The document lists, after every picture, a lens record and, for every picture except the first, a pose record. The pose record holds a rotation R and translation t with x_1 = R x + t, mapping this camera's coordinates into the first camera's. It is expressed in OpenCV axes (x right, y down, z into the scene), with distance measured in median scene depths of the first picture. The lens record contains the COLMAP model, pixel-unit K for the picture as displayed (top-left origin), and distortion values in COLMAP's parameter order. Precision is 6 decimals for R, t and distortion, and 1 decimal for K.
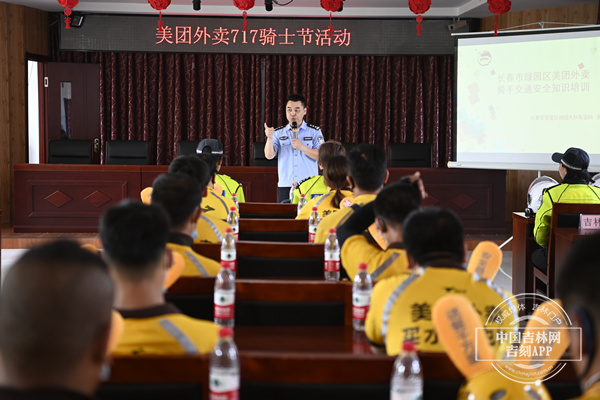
lens RADIAL K [[1206.7, 0, 299.1], [0, 1206.7, 204.3], [0, 0, 1]] dist [0.460689, 0.000000]
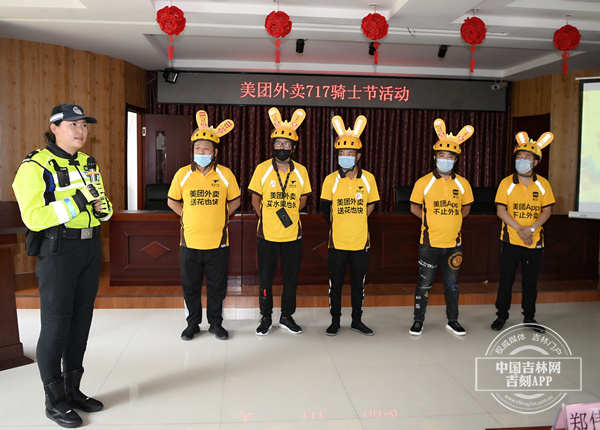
lens RADIAL K [[563.5, 0, 301.9], [0, 563.5, 208.6], [0, 0, 1]] dist [0.002607, -0.000562]
pose [[0.997452, 0.000033, 0.071336, -0.097289], [-0.001070, 0.999894, 0.014497, -0.036040], [-0.071328, -0.014536, 0.997347, 0.474212]]
